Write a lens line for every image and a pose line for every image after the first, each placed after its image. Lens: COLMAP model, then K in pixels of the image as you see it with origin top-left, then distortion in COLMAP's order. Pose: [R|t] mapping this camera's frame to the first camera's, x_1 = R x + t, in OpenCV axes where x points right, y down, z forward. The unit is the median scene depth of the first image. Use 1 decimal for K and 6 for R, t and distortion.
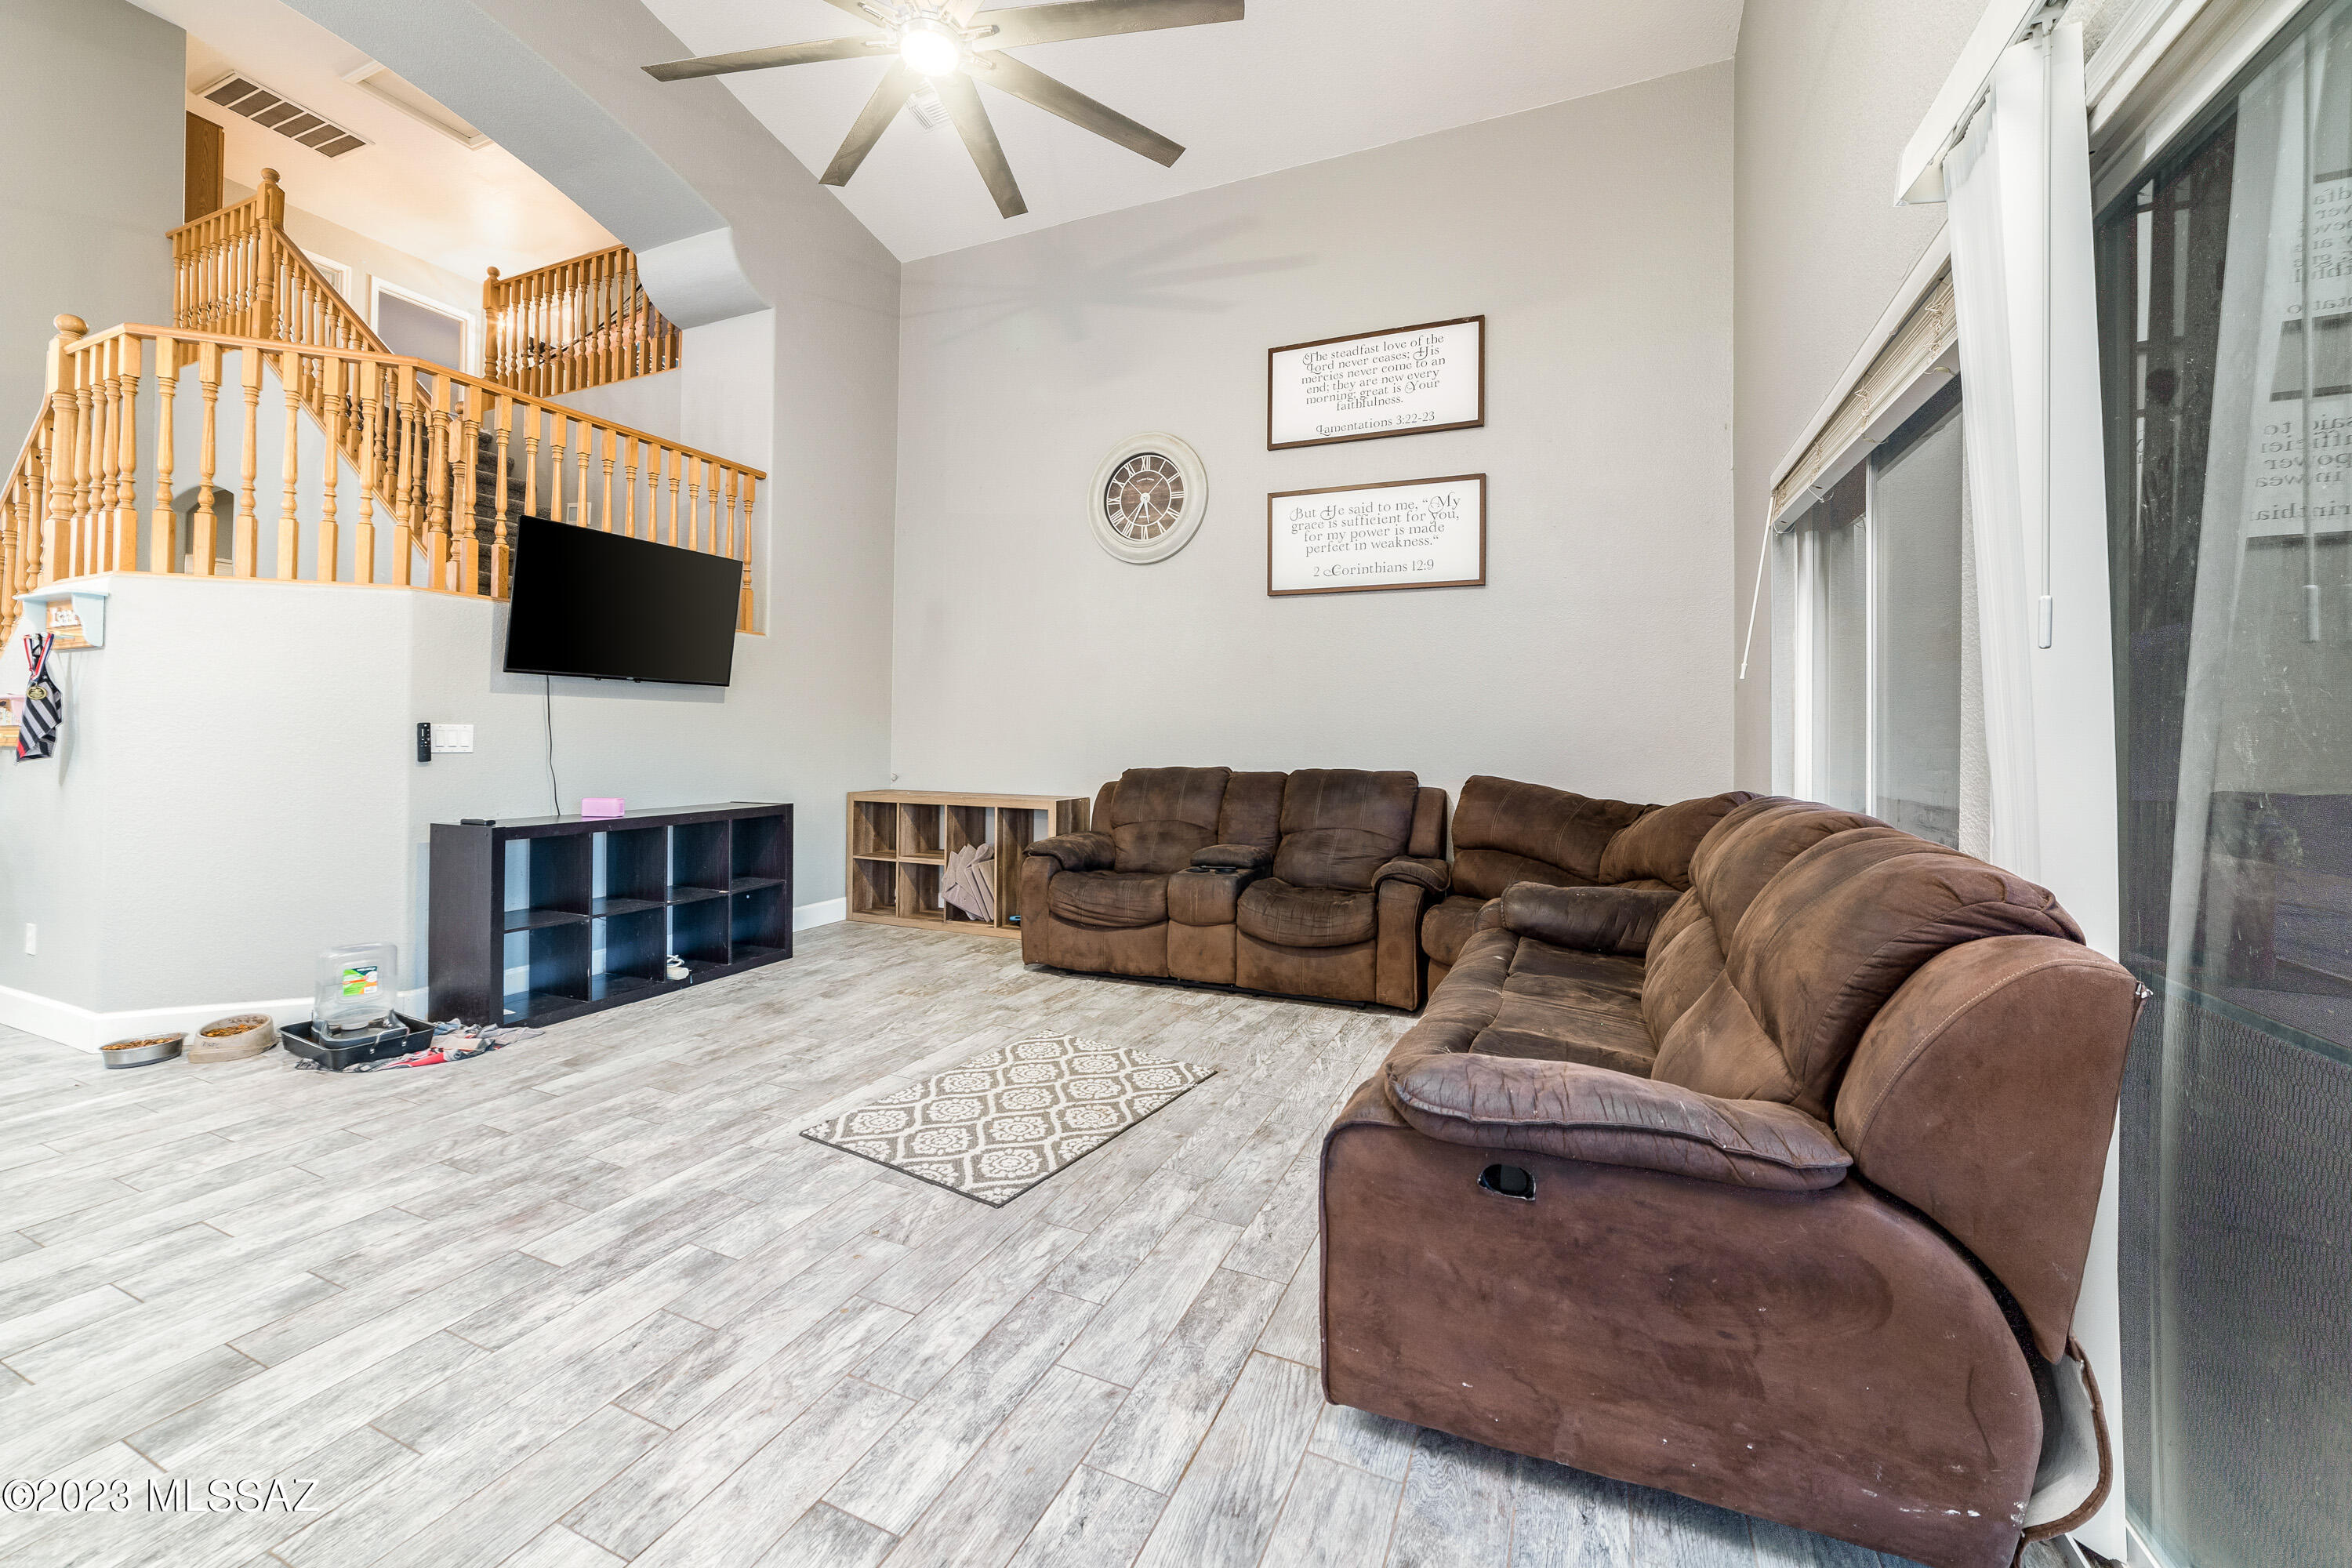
lens RADIAL K [[937.1, 0, 1161.1], [0, 937.1, 729.3], [0, 0, 1]] dist [-0.024345, 0.008388]
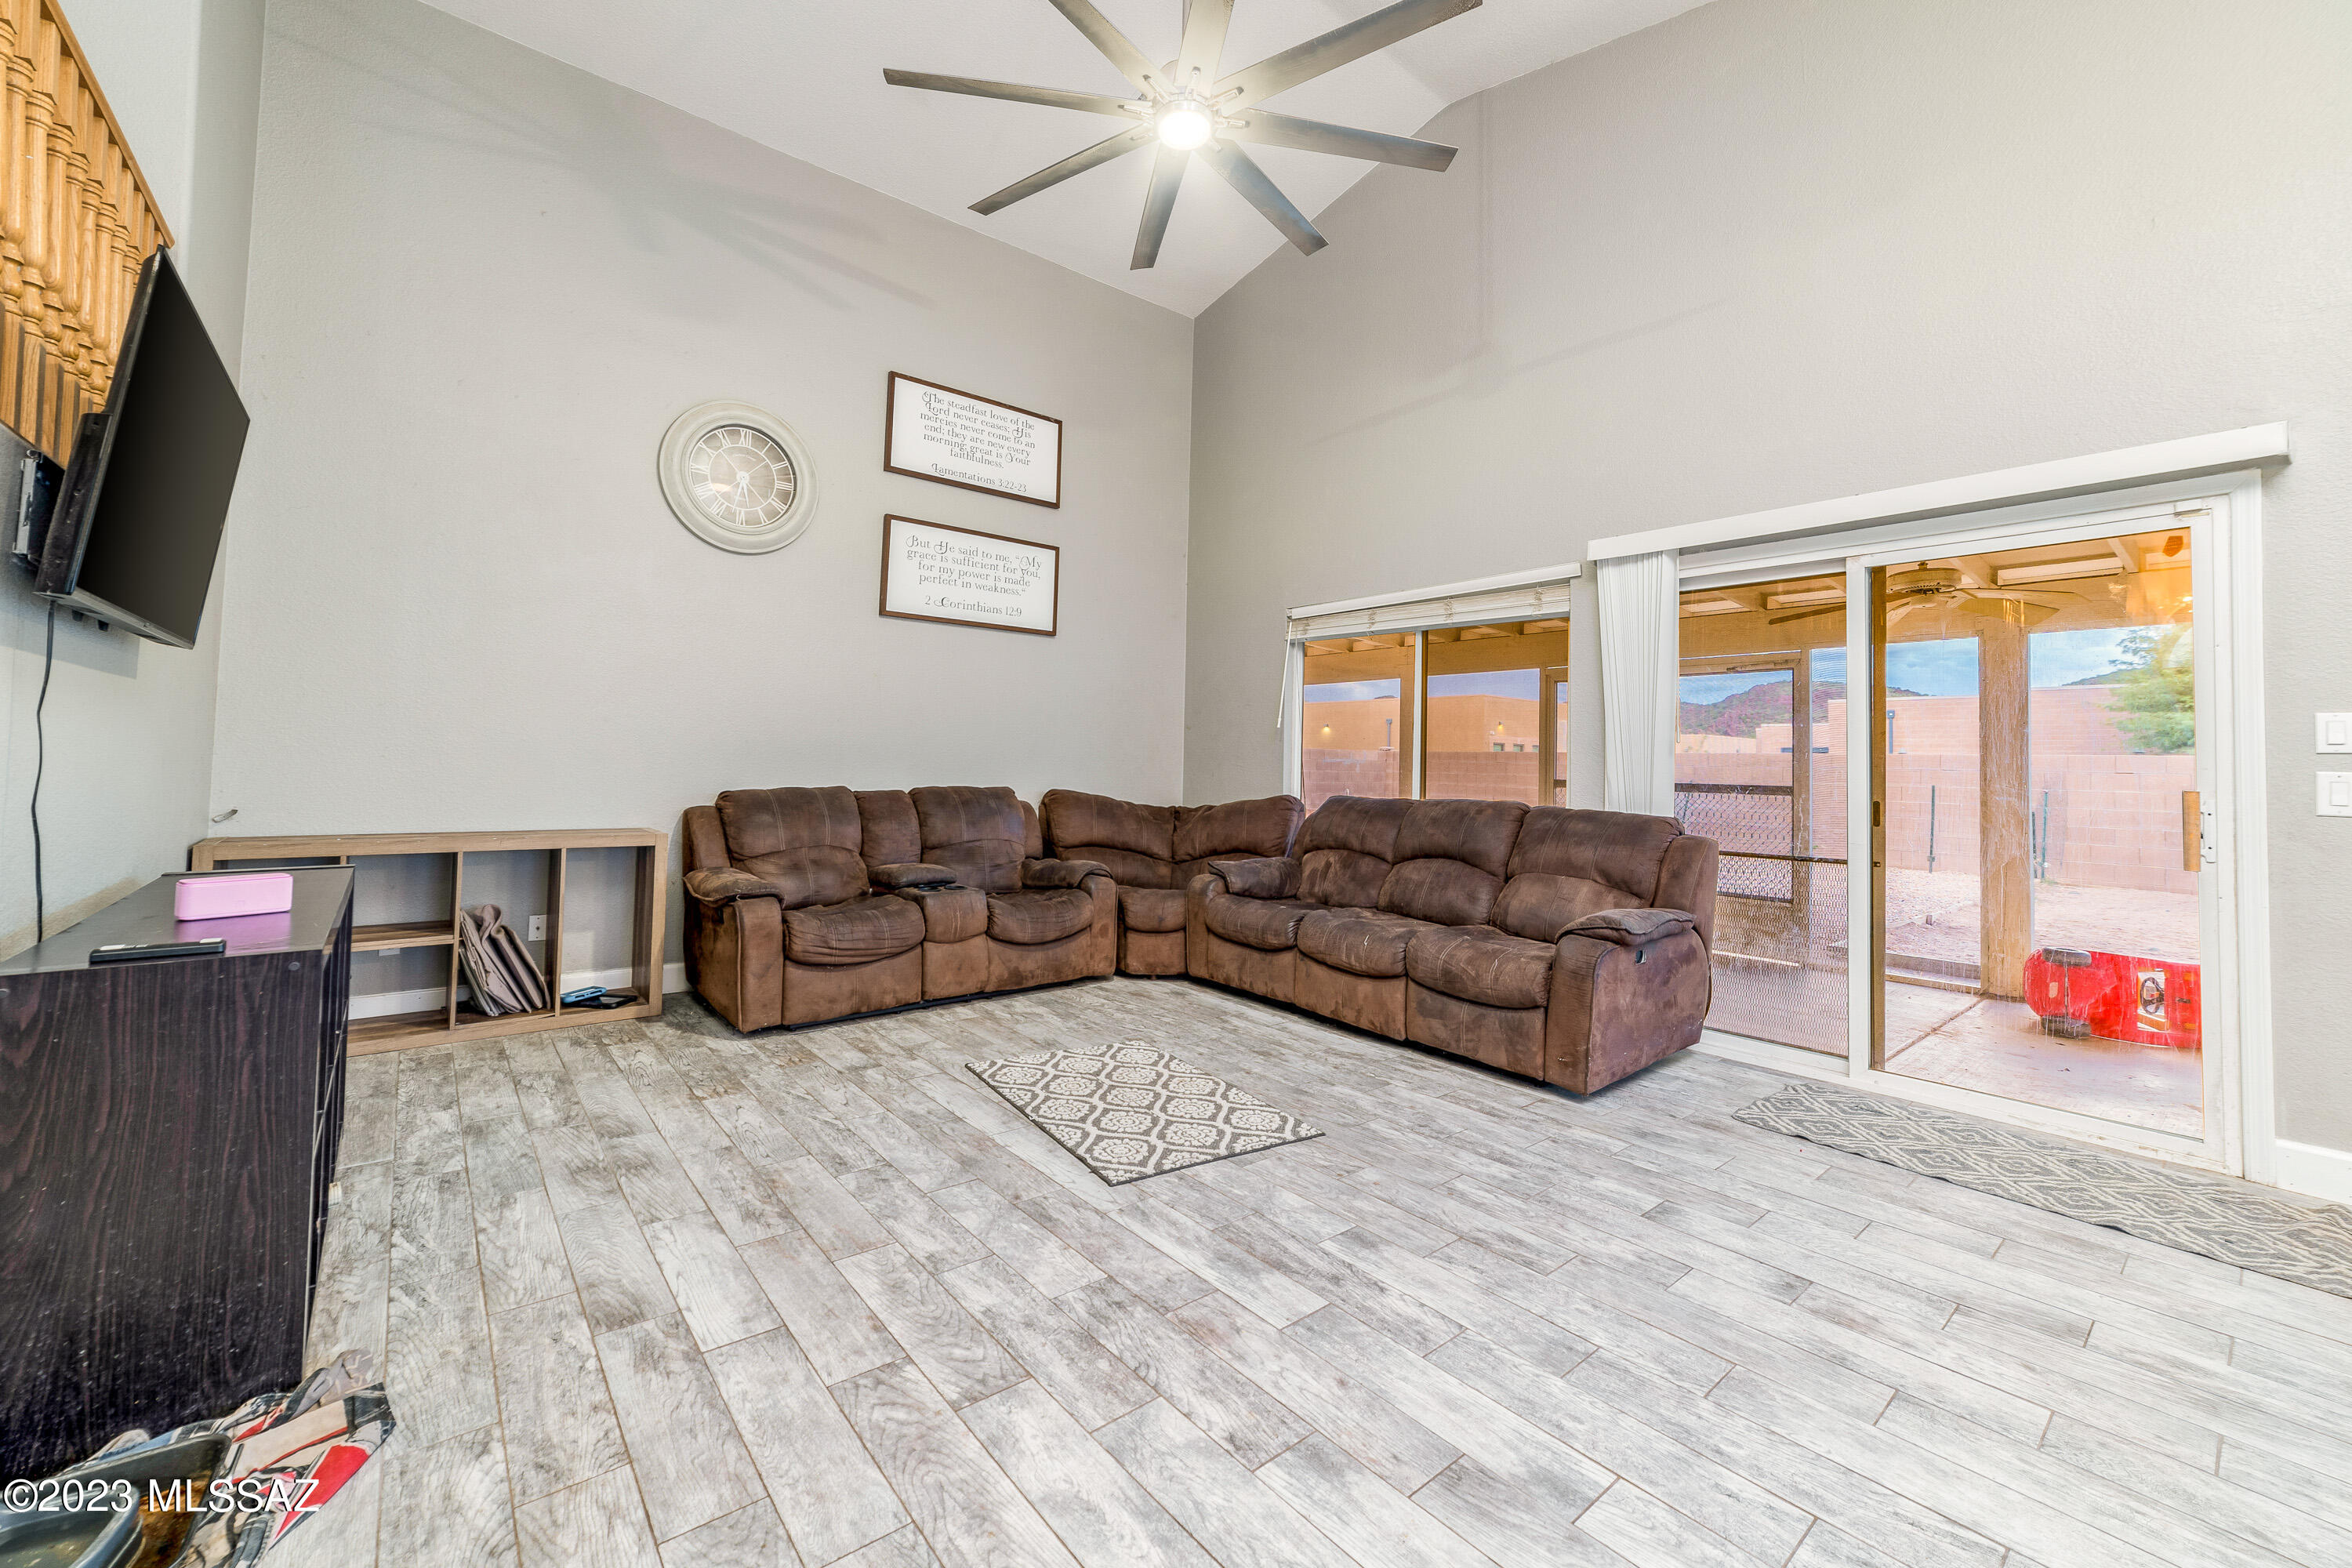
lens RADIAL K [[937.1, 0, 1161.1], [0, 937.1, 729.3], [0, 0, 1]] dist [-0.024345, 0.008388]
pose [[0.452978, 0.034042, 0.890872, -1.088799], [-0.025601, 0.999355, -0.025170, -0.003934], [-0.891154, -0.011406, 0.453557, 0.473953]]
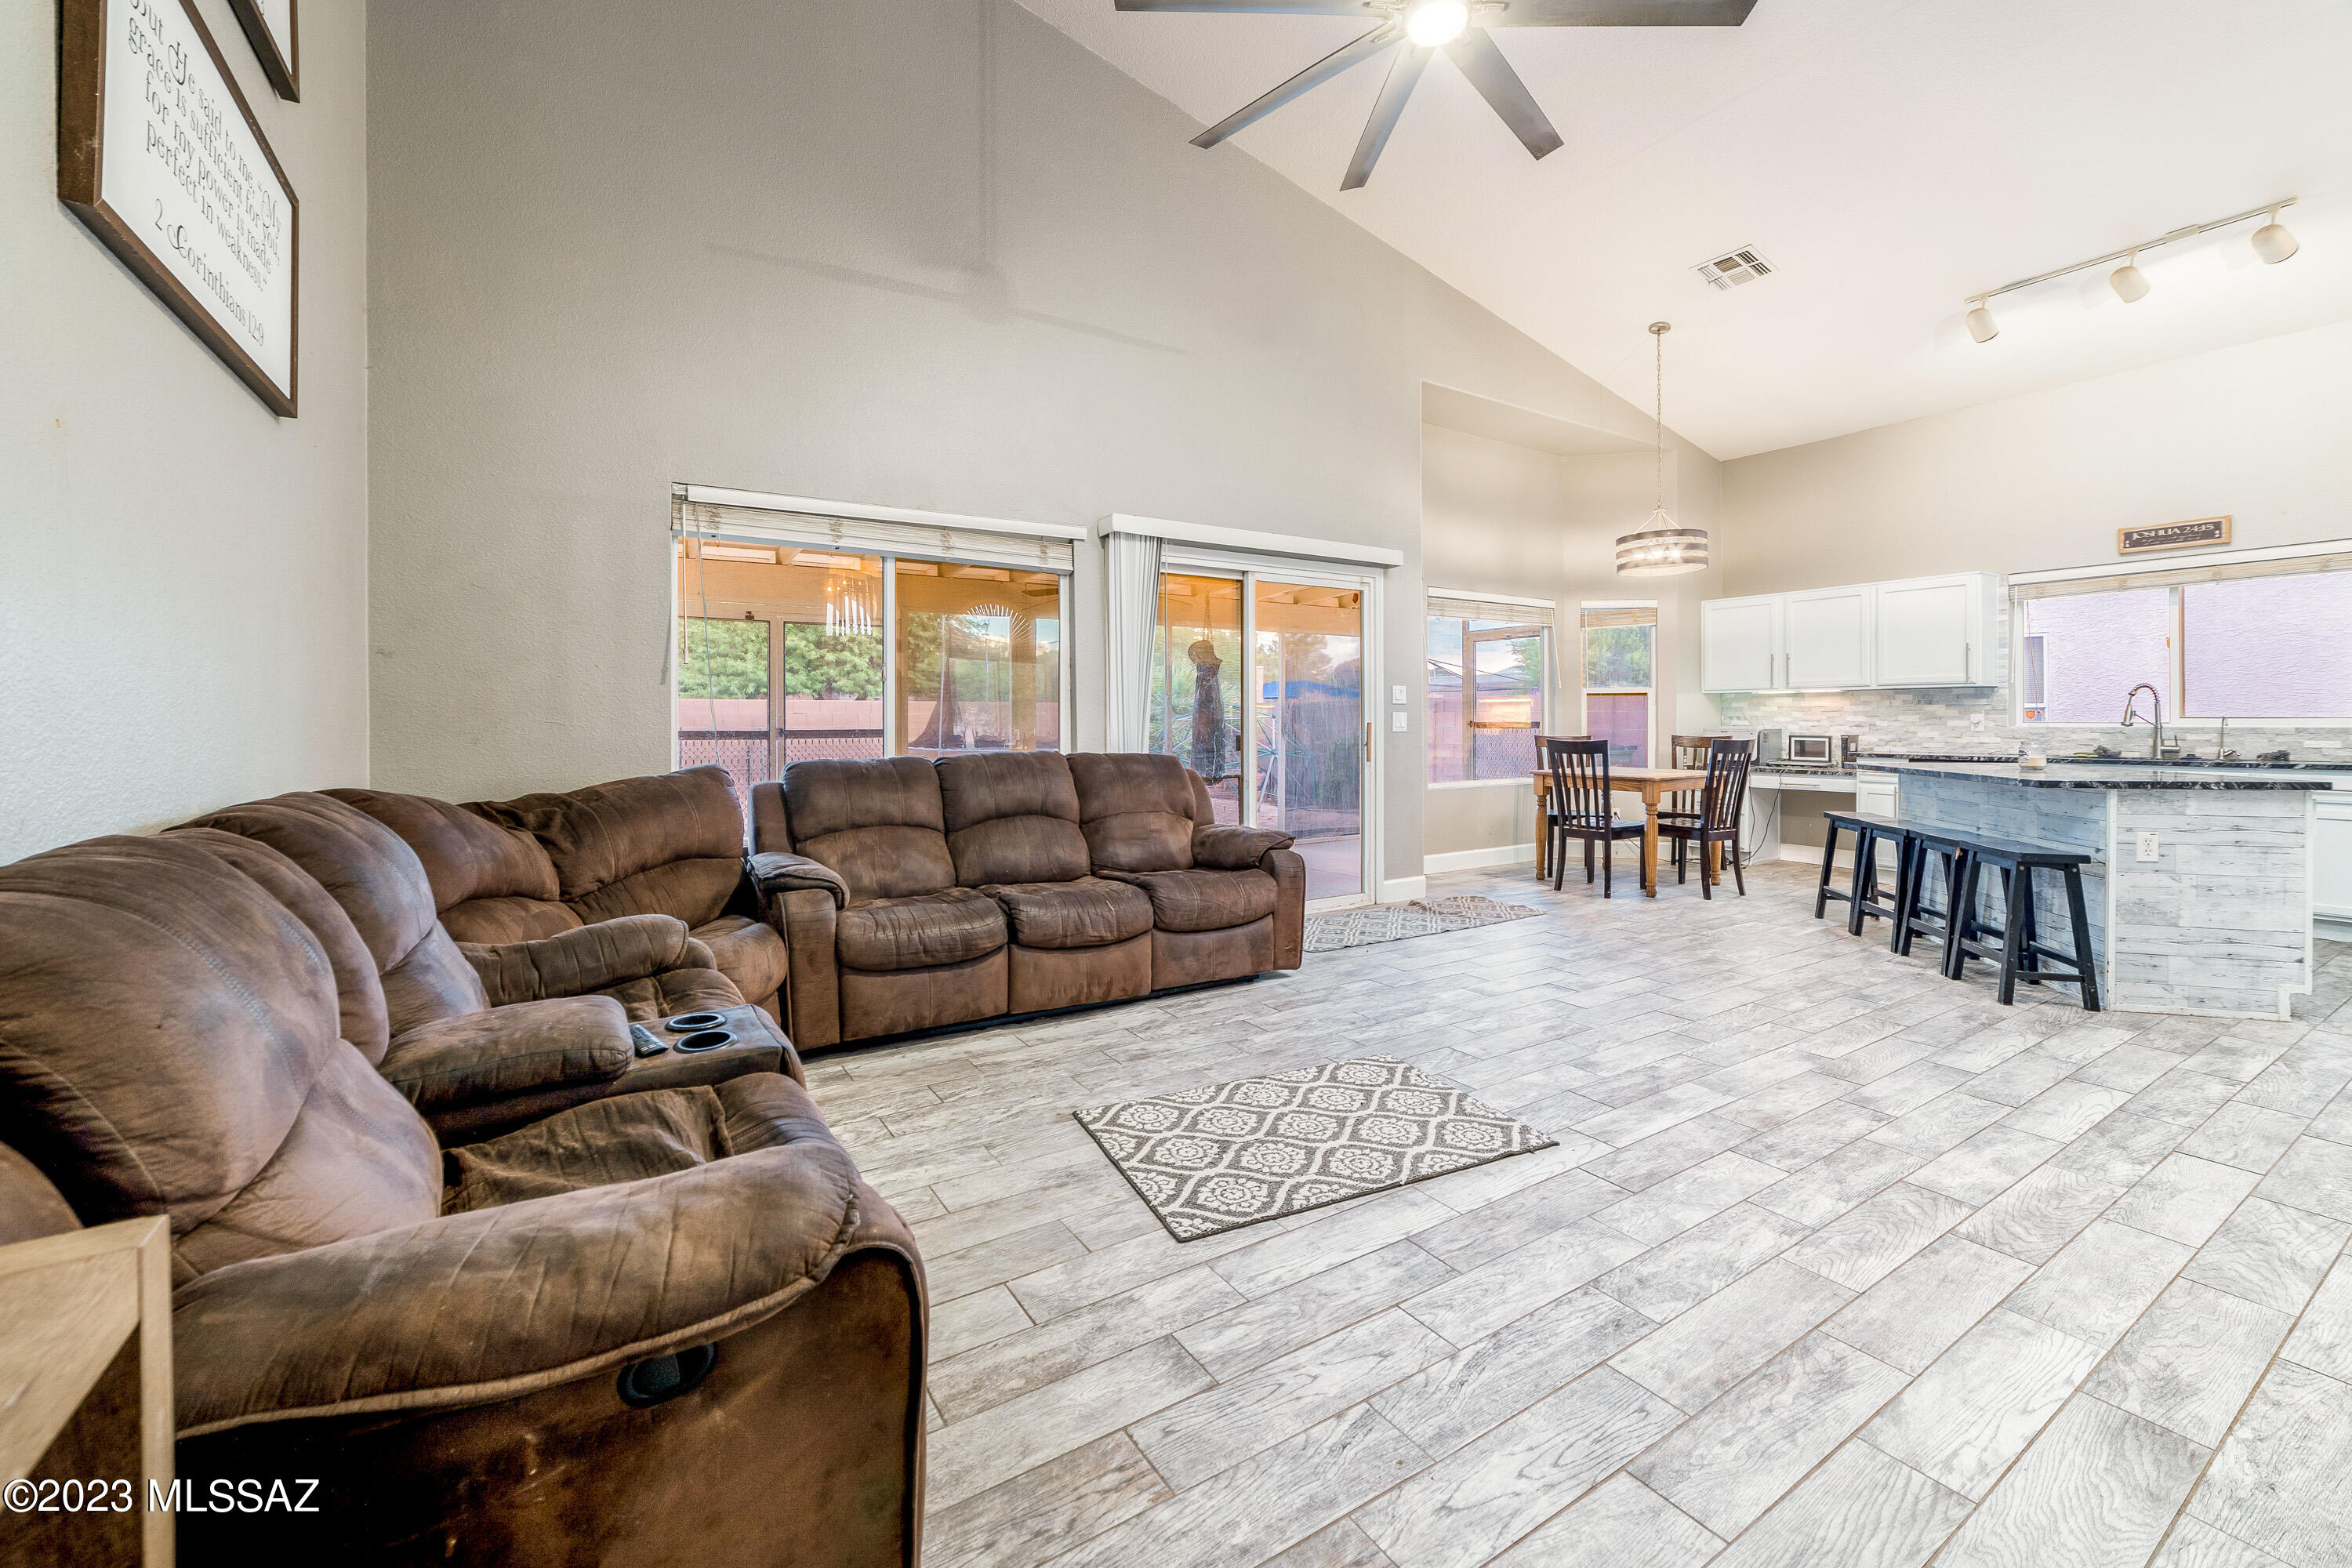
lens RADIAL K [[937.1, 0, 1161.1], [0, 937.1, 729.3], [0, 0, 1]] dist [-0.024345, 0.008388]
pose [[-0.825838, -0.011646, 0.563787, -0.517580], [-0.008932, 0.999931, 0.007572, 0.011511], [-0.563837, 0.001217, -0.825885, 1.782721]]
